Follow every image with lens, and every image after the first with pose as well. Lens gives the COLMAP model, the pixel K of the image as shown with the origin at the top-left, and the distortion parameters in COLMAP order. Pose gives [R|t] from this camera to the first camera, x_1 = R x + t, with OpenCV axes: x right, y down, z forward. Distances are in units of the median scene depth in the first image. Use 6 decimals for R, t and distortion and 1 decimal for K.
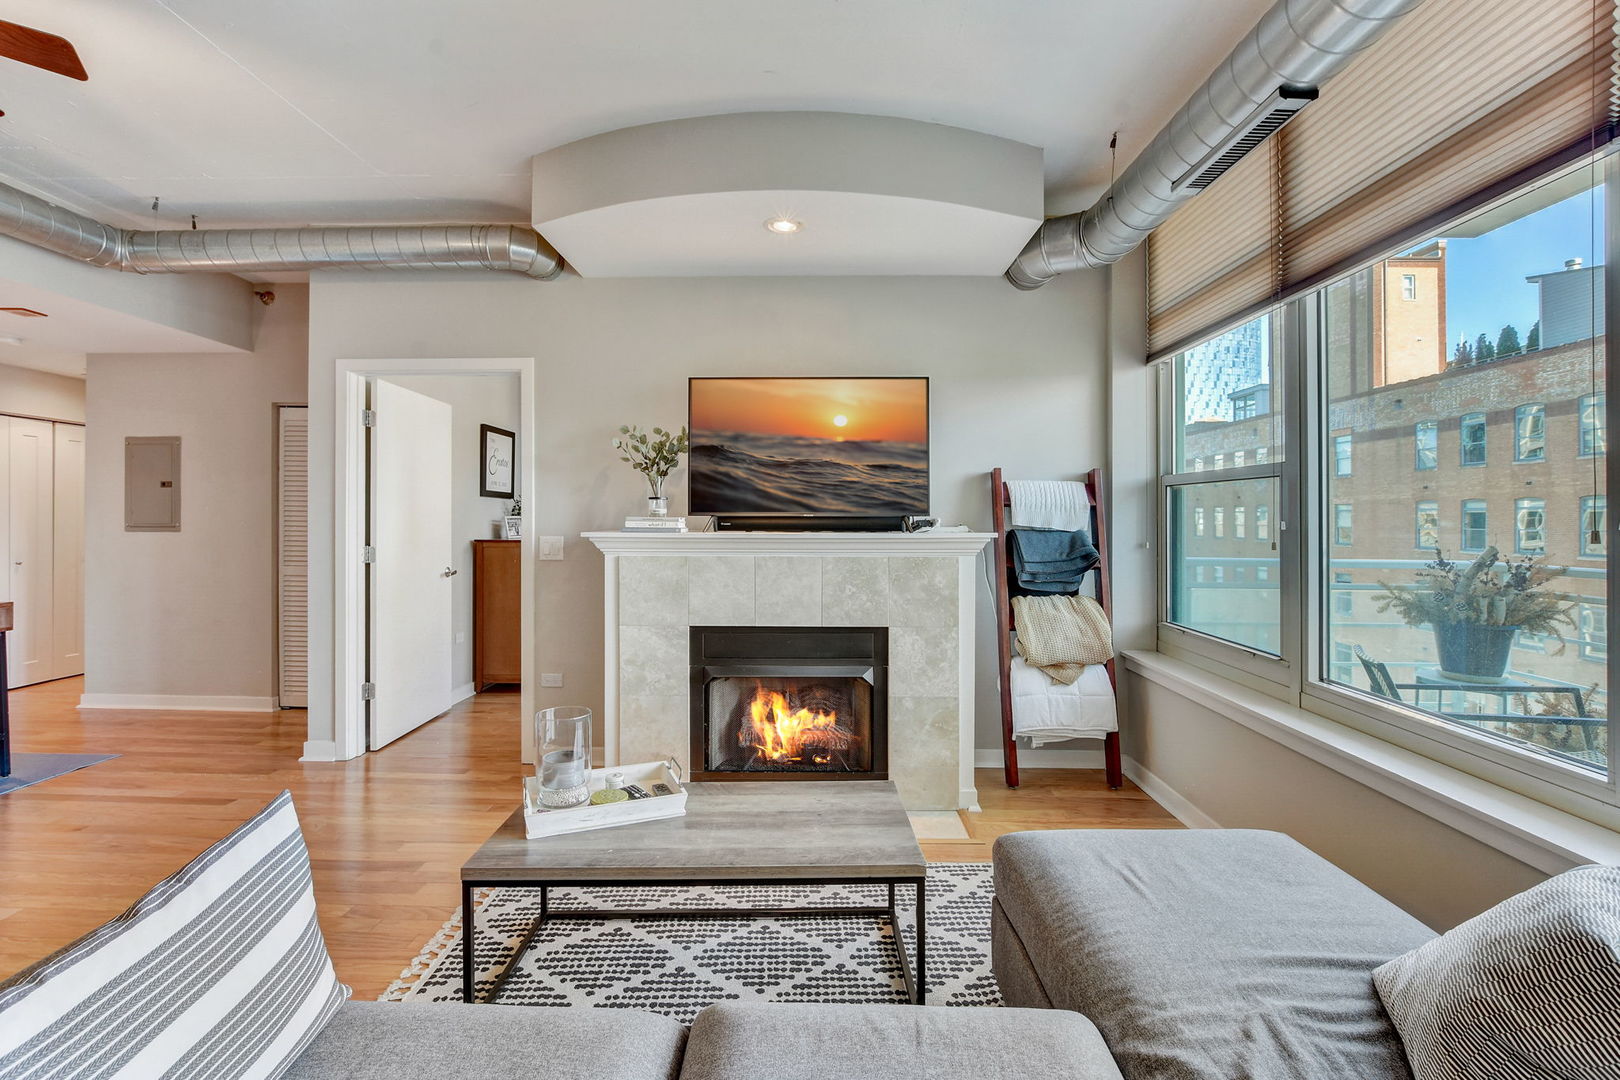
lens RADIAL K [[712.7, 0, 809.6], [0, 712.7, 527.0], [0, 0, 1]] dist [-0.011802, 0.000708]
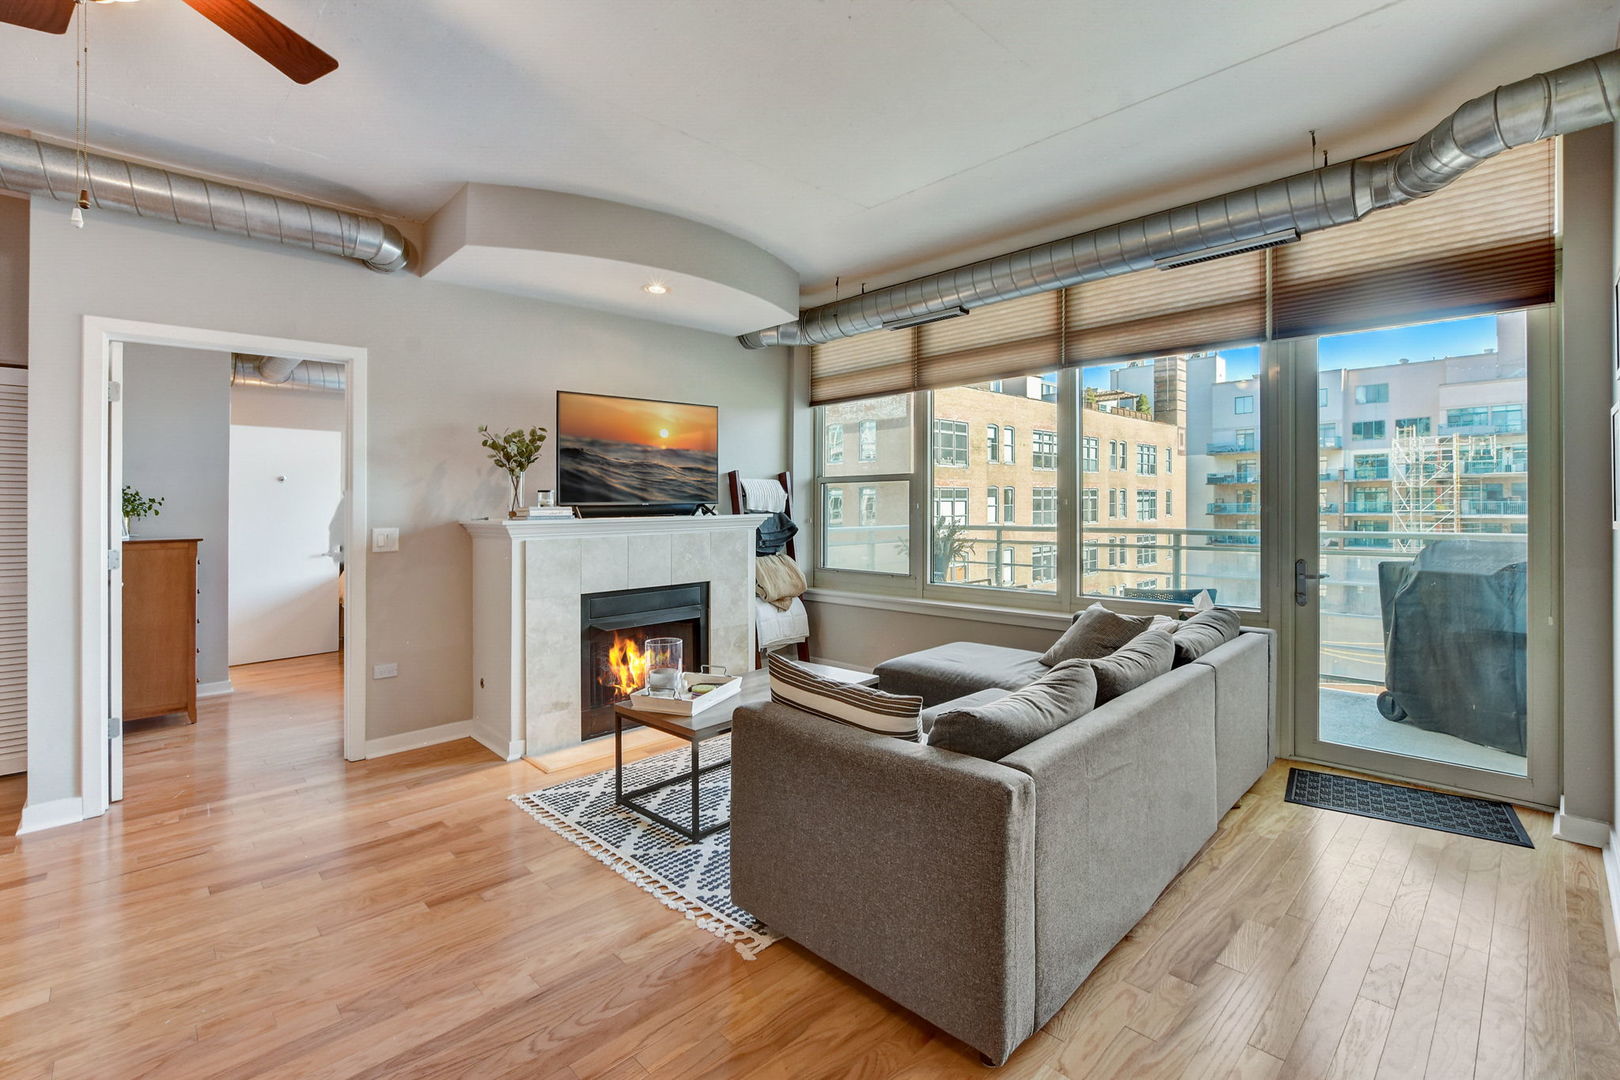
lens RADIAL K [[779.5, 0, 773.0], [0, 779.5, 501.4], [0, 0, 1]] dist [0.096054, 0.000197]
pose [[0.725623, -0.010643, 0.688011, -0.831670], [0.016907, 0.999854, -0.002365, -0.013986], [-0.687885, 0.013348, 0.725697, -0.221937]]
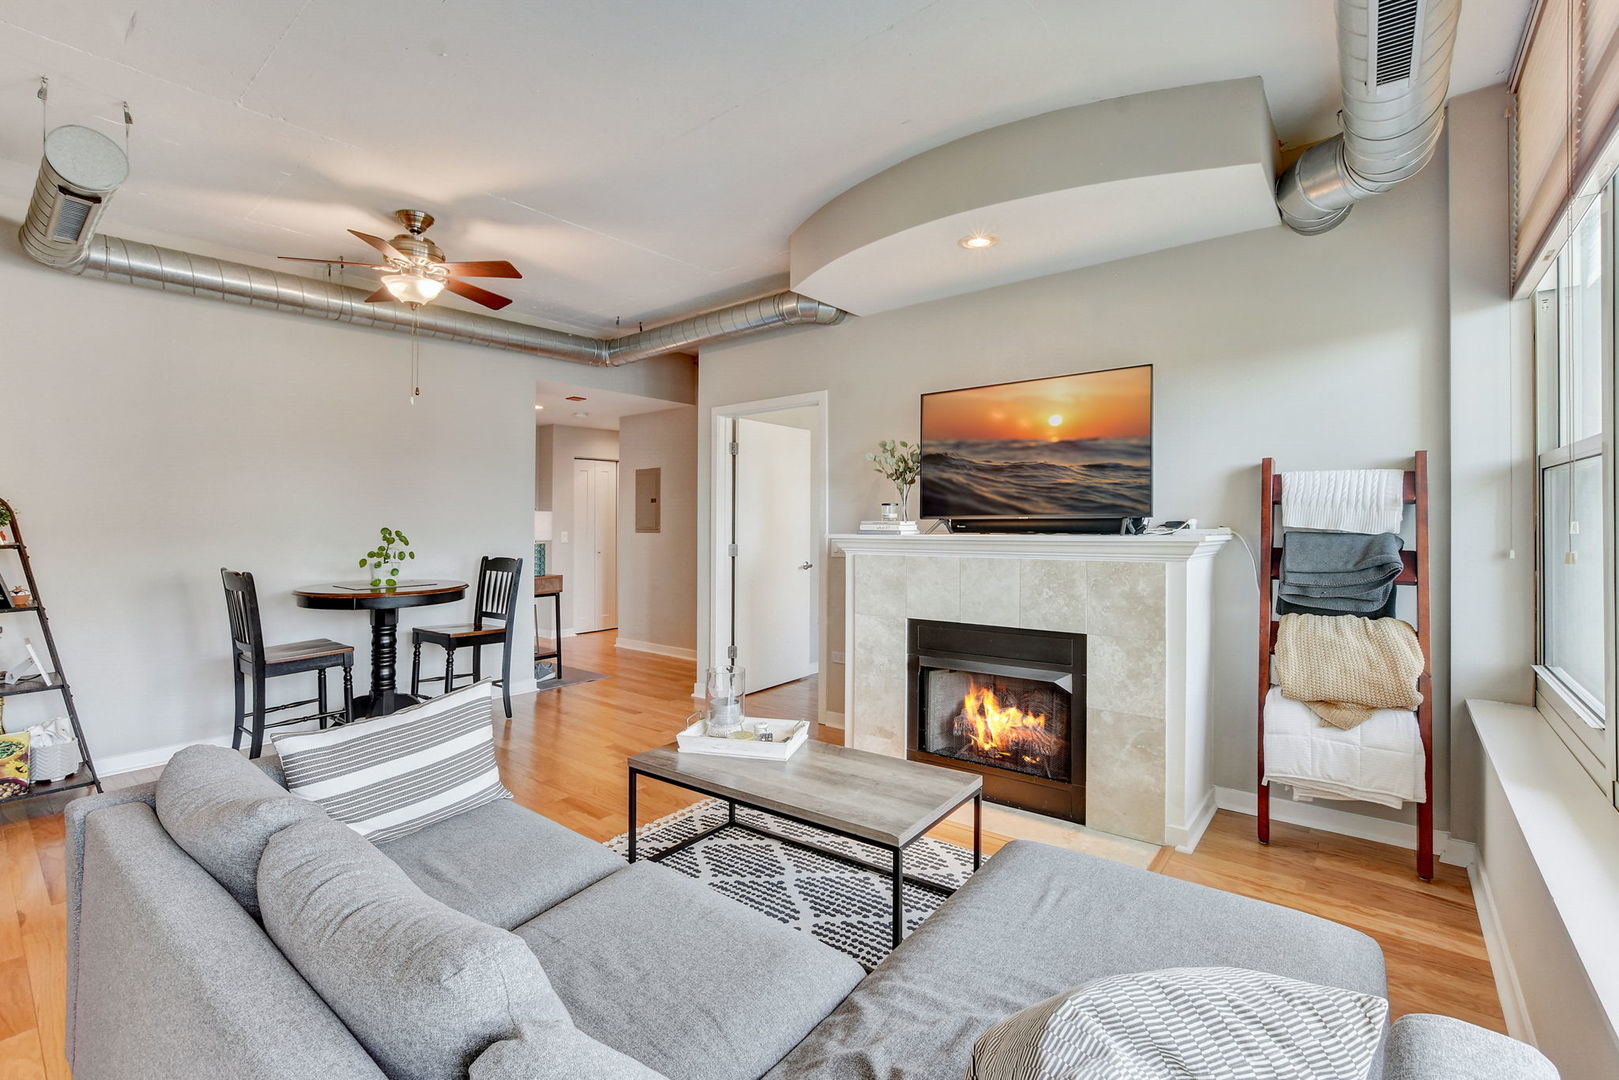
lens RADIAL K [[712.2, 0, 809.1], [0, 712.2, 527.0], [0, 0, 1]] dist [-0.011802, 0.000708]
pose [[0.793860, -0.003489, -0.608090, 0.371221], [0.001834, 0.999993, -0.003343, -0.000487], [0.608097, 0.001539, 0.793861, 0.019422]]
